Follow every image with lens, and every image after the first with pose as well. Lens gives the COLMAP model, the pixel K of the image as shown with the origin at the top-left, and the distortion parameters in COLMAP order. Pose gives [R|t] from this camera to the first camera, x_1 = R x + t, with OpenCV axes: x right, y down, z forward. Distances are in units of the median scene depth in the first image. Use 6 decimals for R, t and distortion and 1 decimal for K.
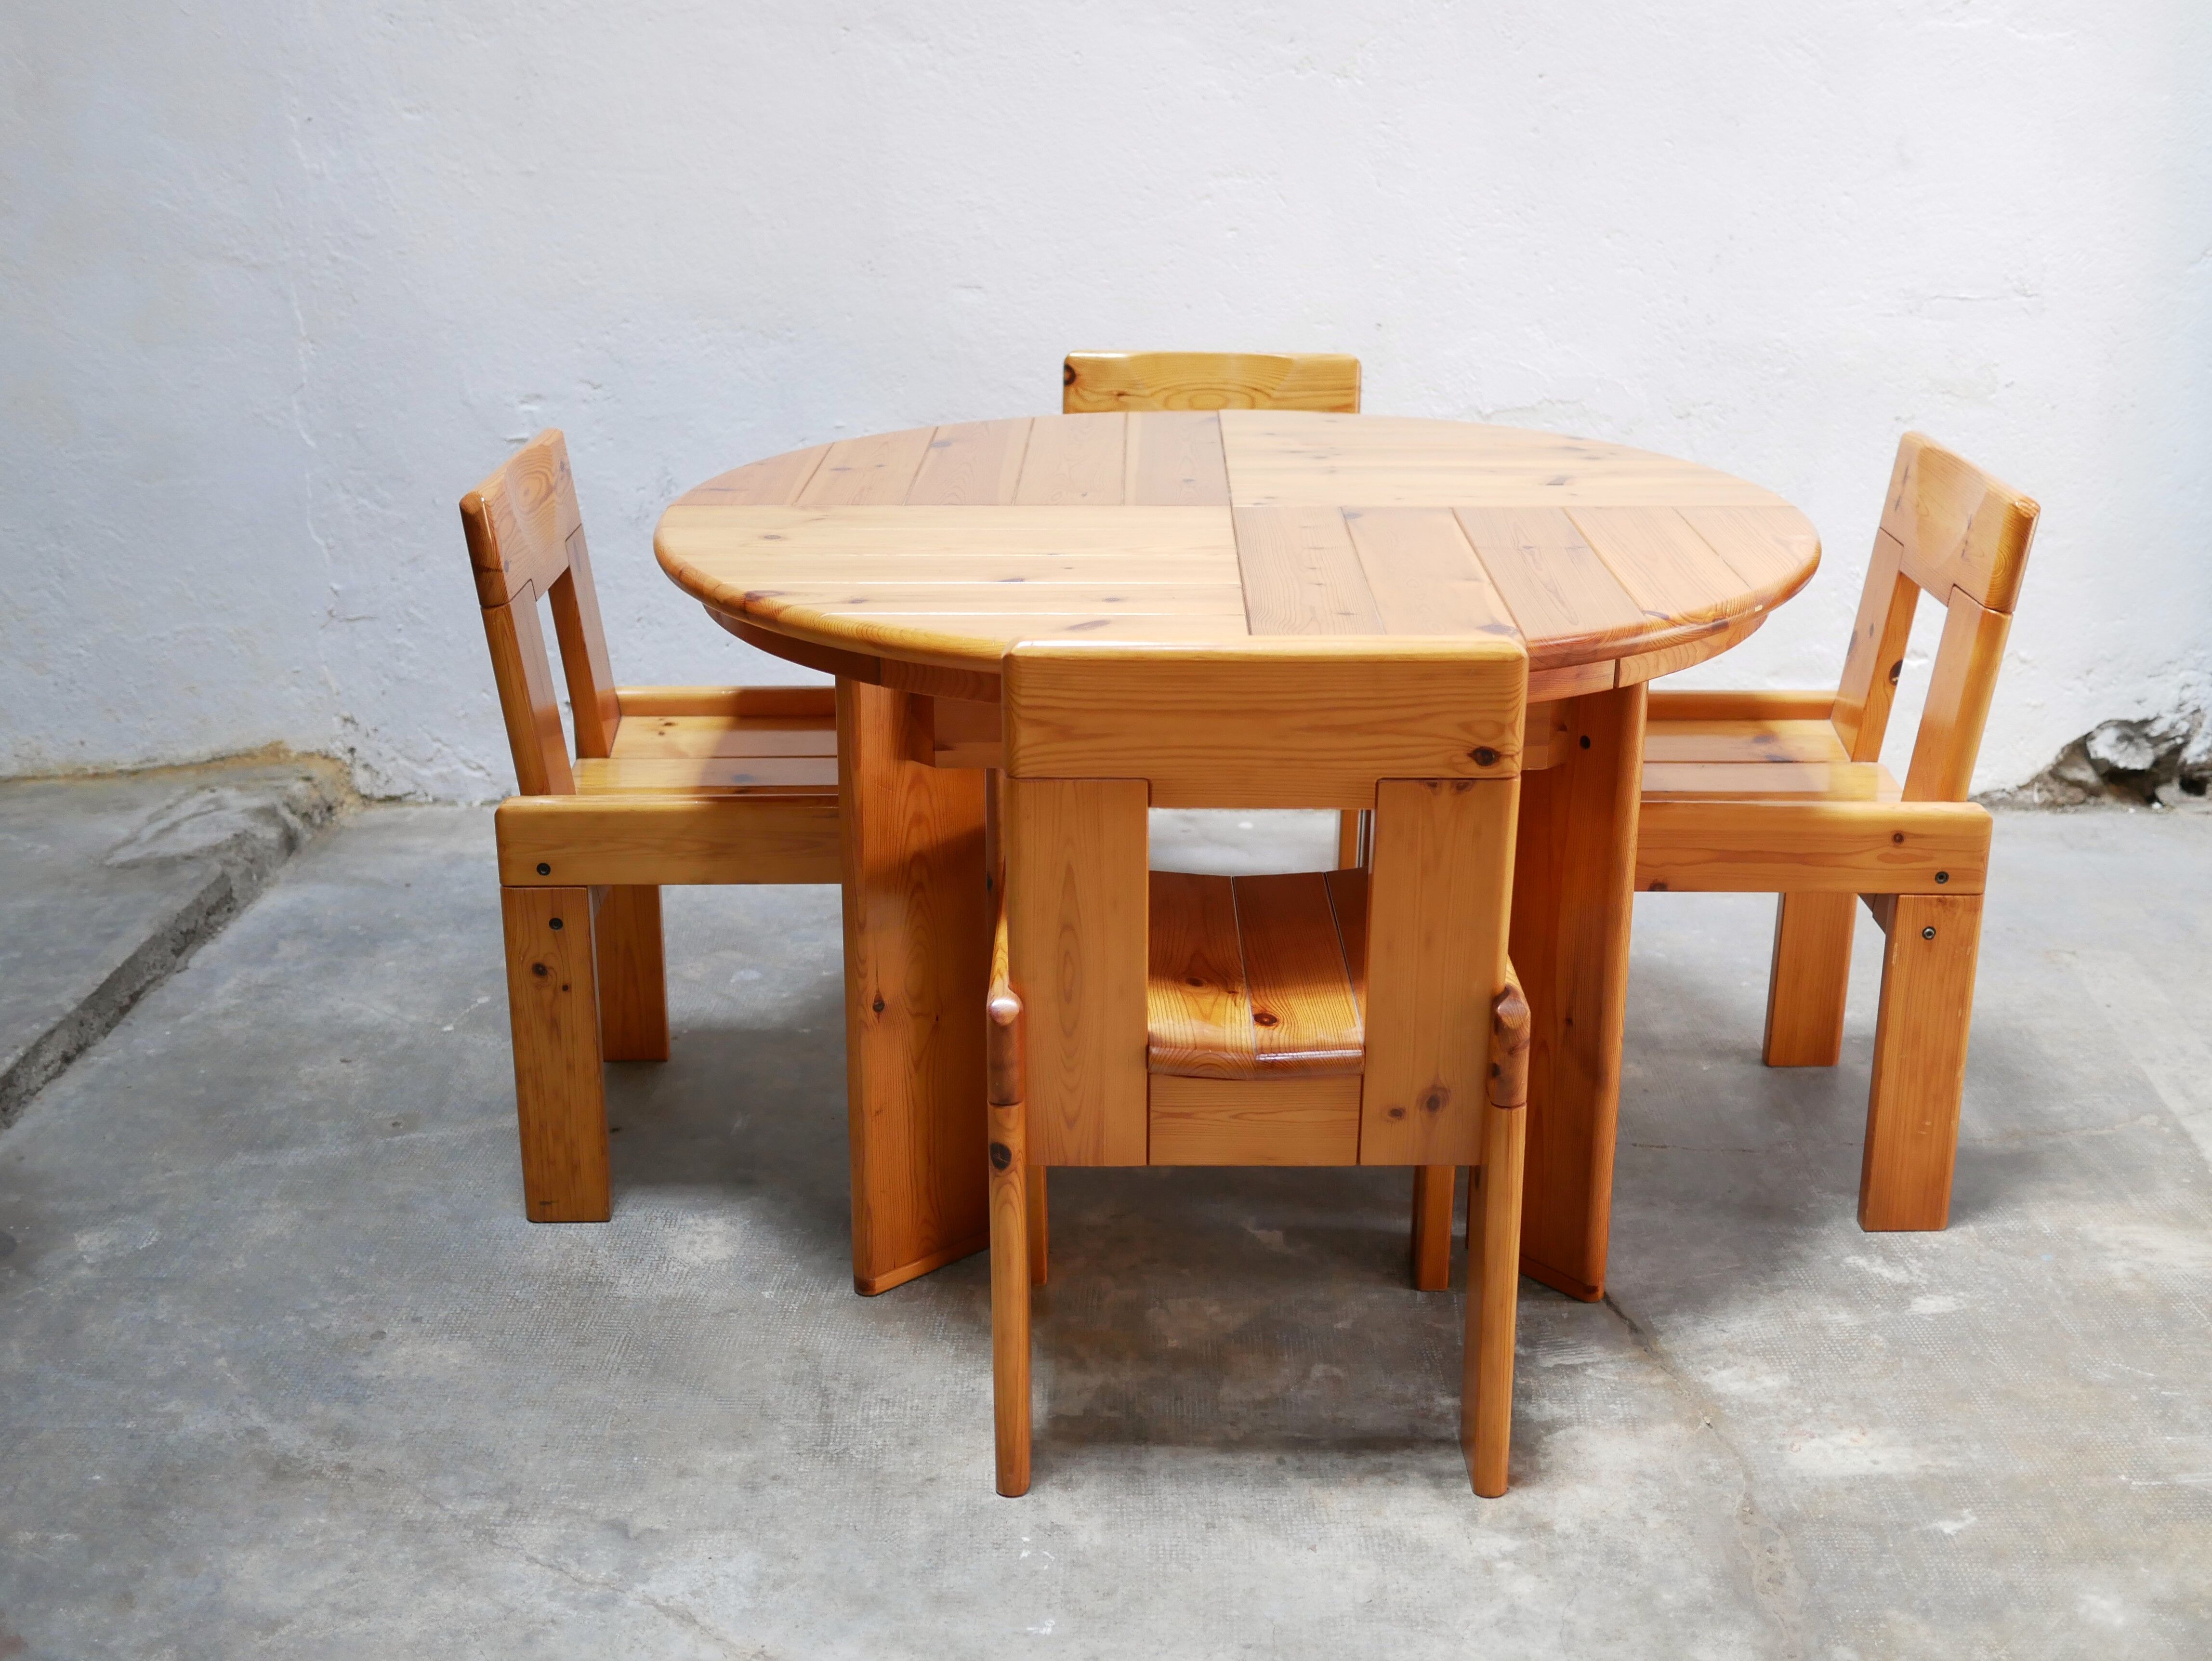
lens RADIAL K [[2503.0, 0, 1102.8], [0, 2503.0, 824.5], [0, 0, 1]] dist [-0.012565, 0.000000]
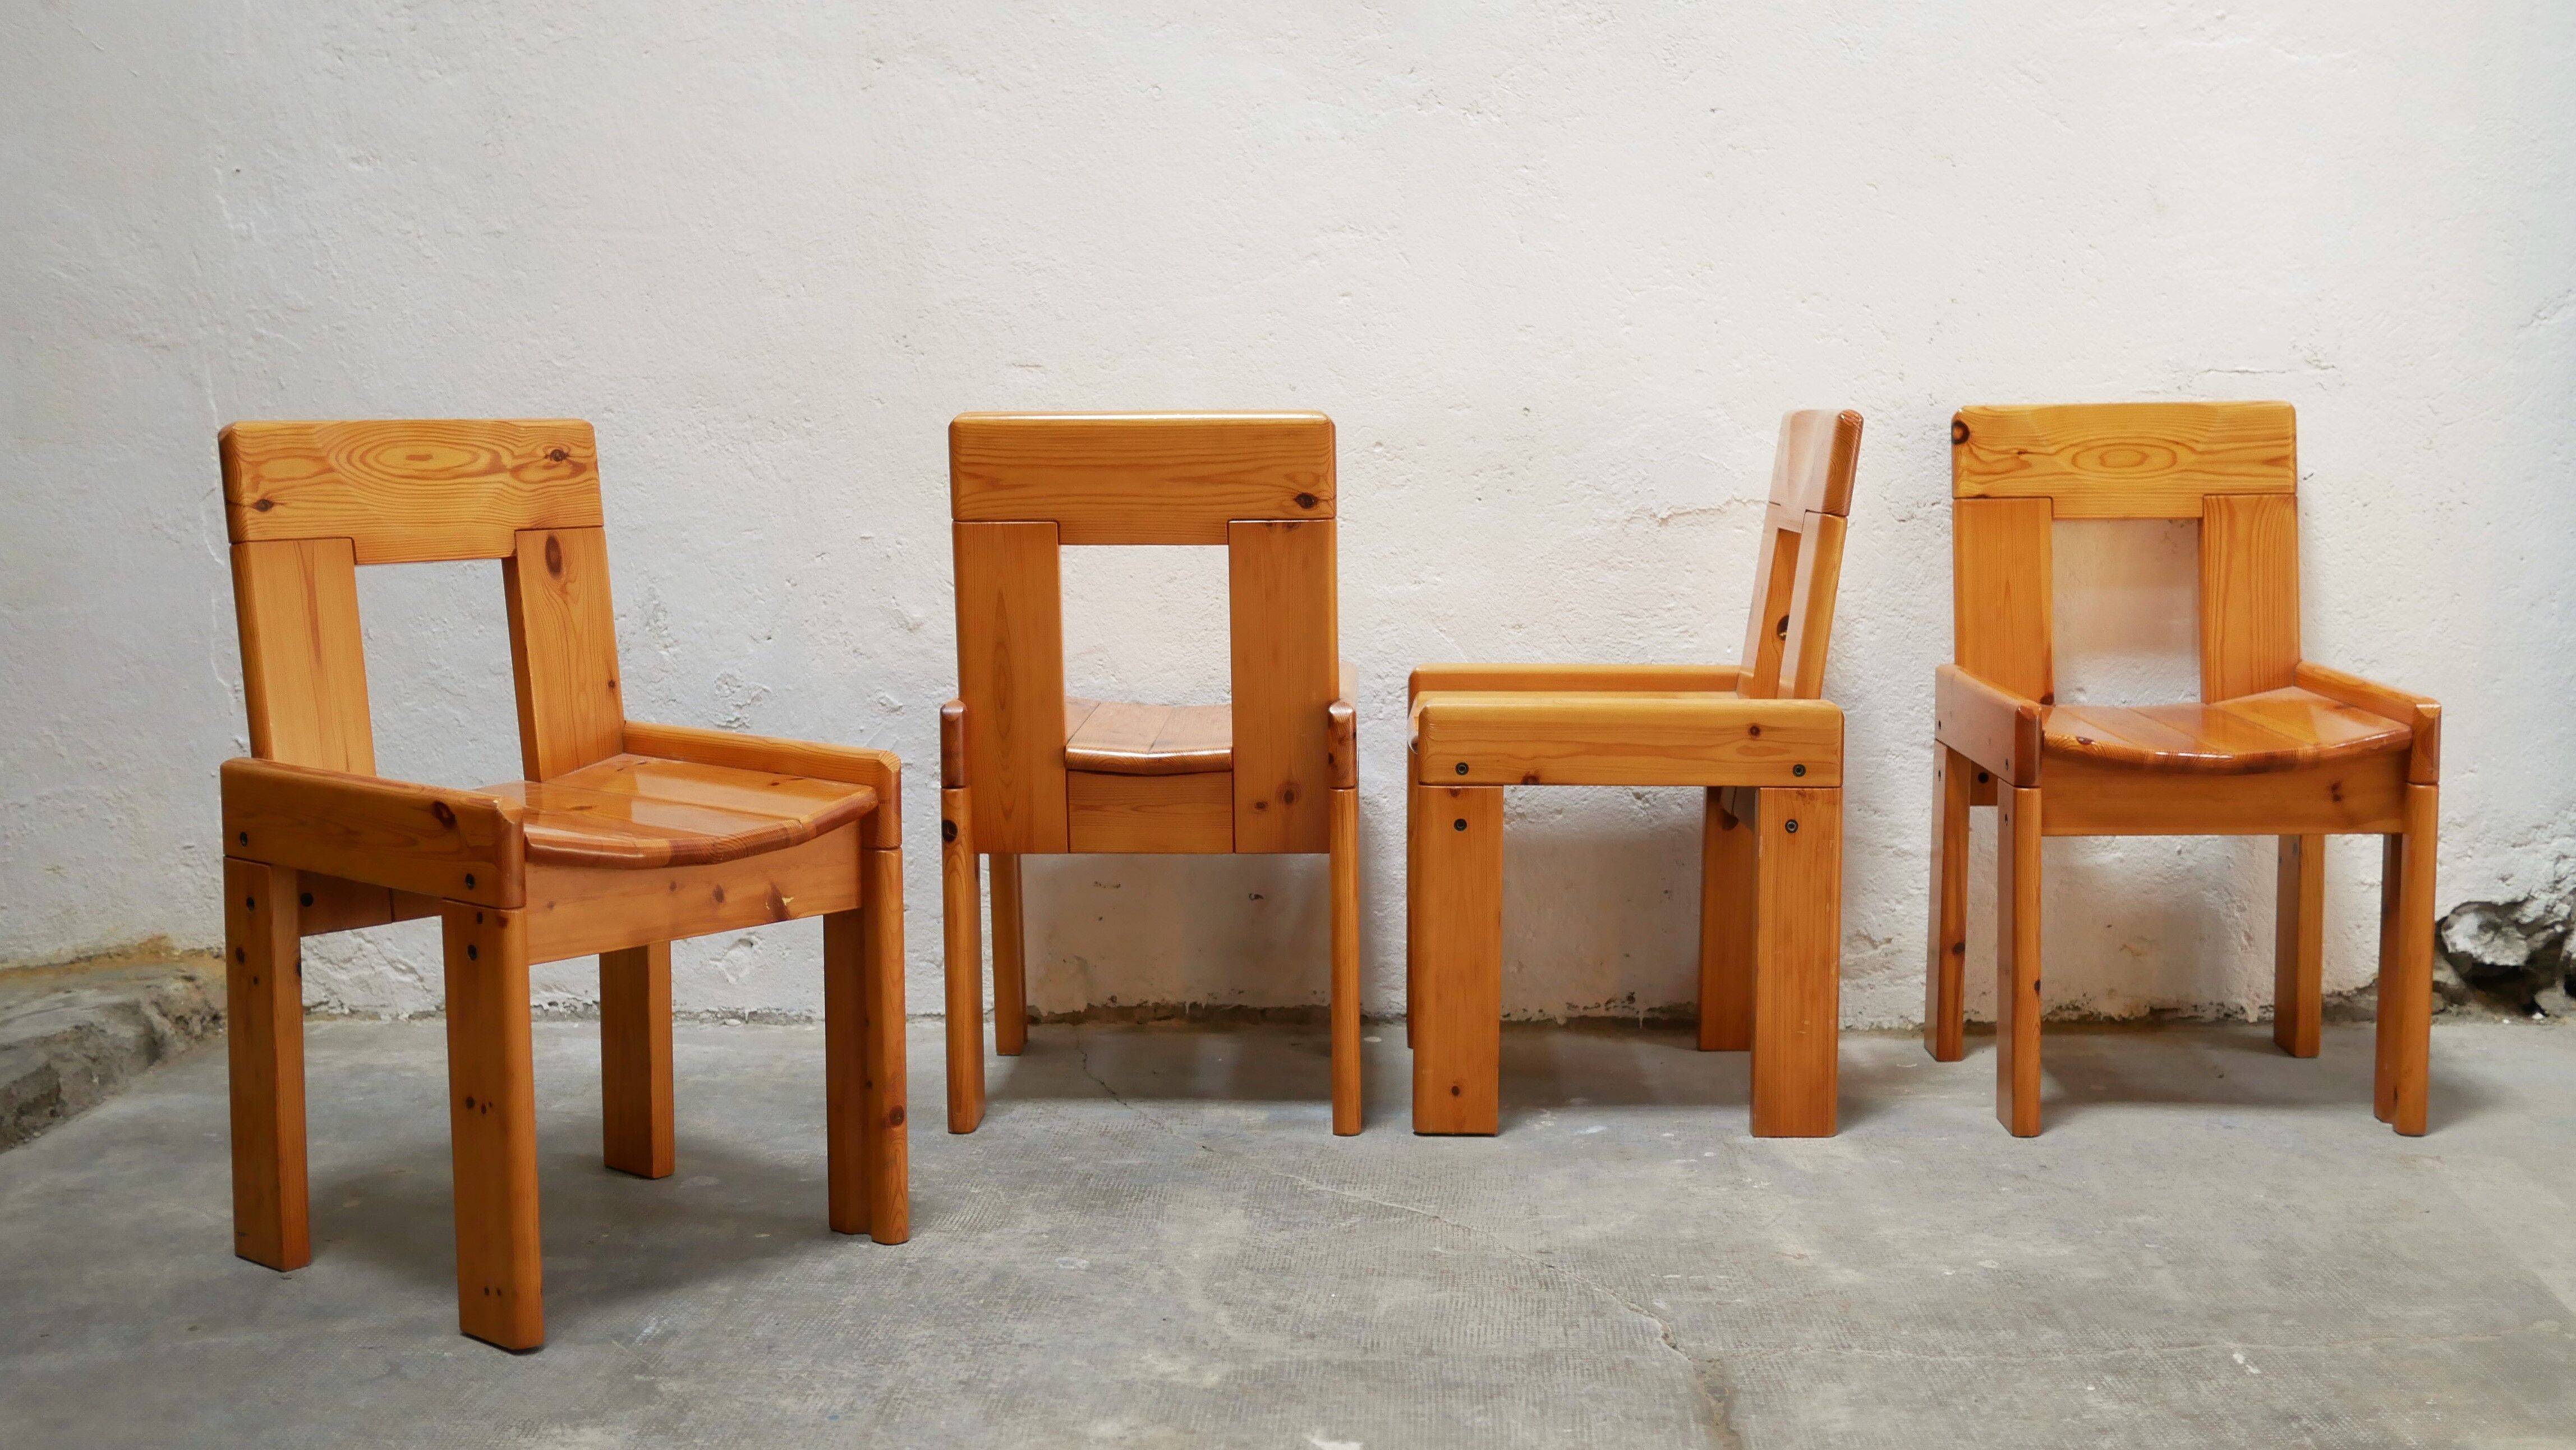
lens RADIAL K [[2913.0, 0, 1279.9], [0, 2913.0, 713.5], [0, 0, 1]] dist [-0.013894, 0.000000]
pose [[0.999897, -0.001838, -0.014268, 0.051927], [-0.001074, 0.979495, -0.201468, 0.106533], [0.014345, 0.201462, 0.979391, 0.106097]]
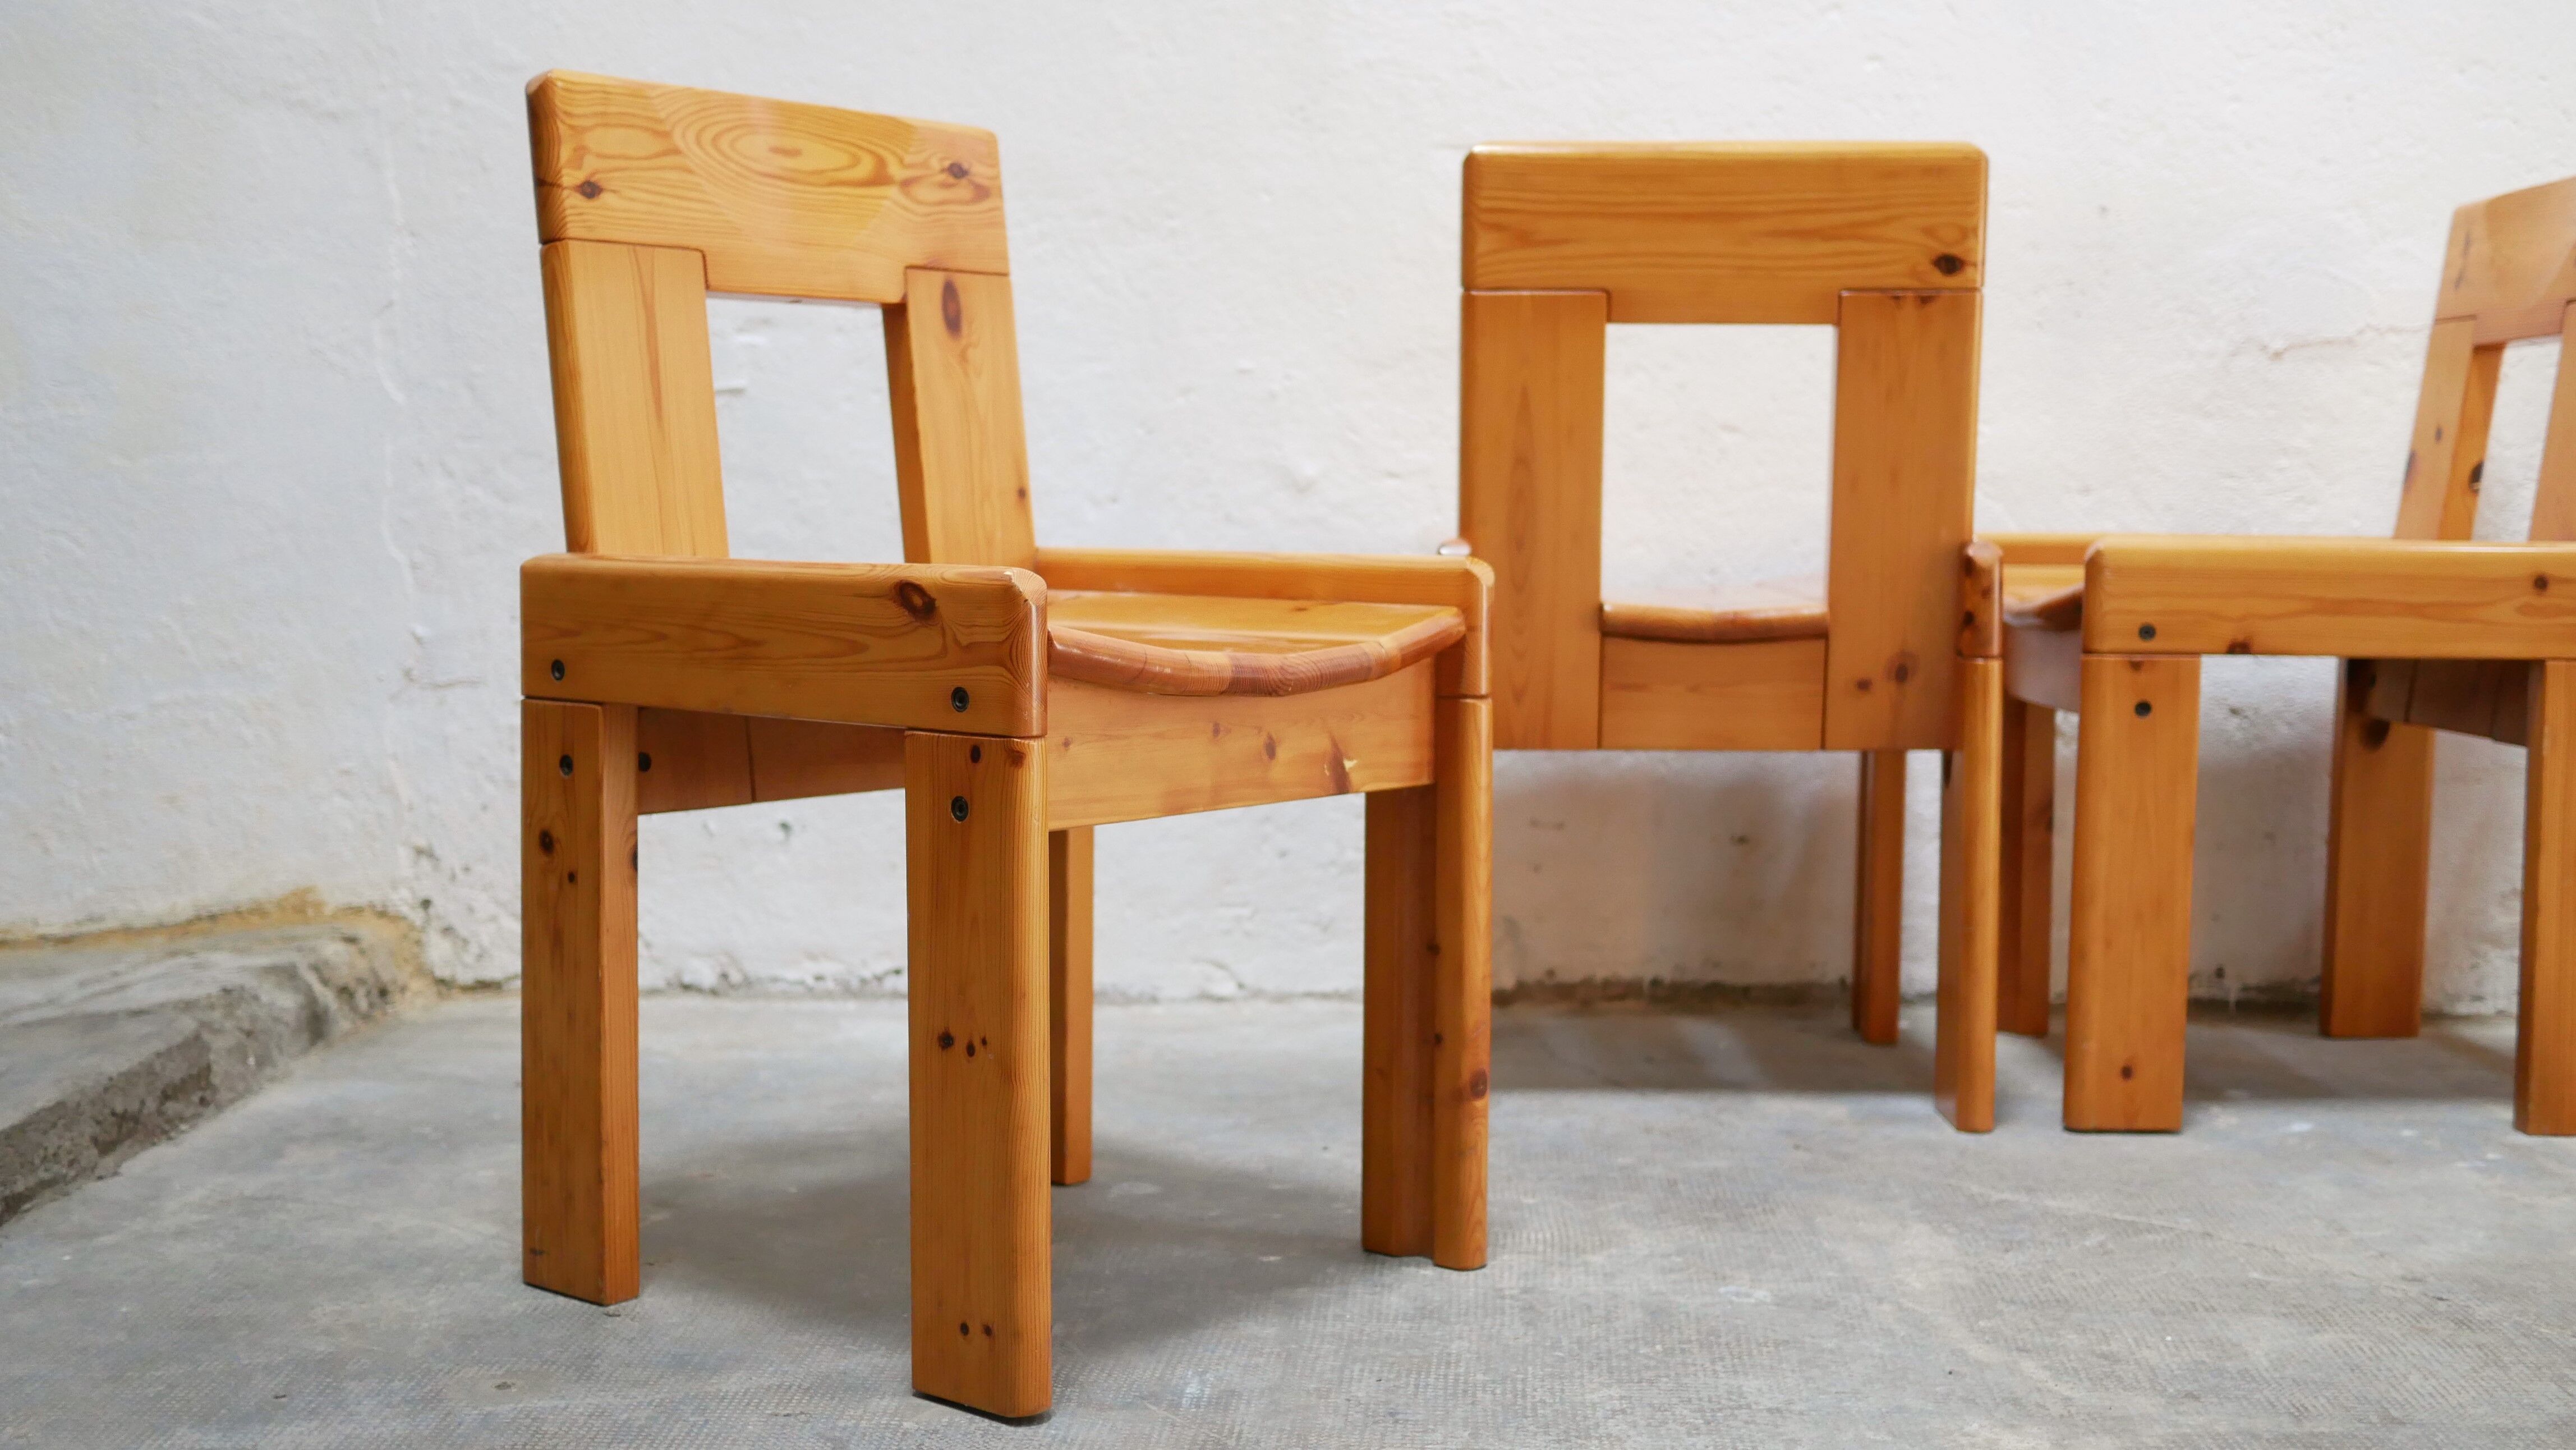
lens RADIAL K [[2913.0, 0, 1282.0], [0, 2913.0, 714.9], [0, 0, 1]] dist [-0.013894, 0.000000]
pose [[0.999961, 0.003498, 0.008148, -0.123778], [-0.001512, 0.972710, -0.232021, 0.115319], [-0.008737, 0.232000, 0.972677, 0.377204]]
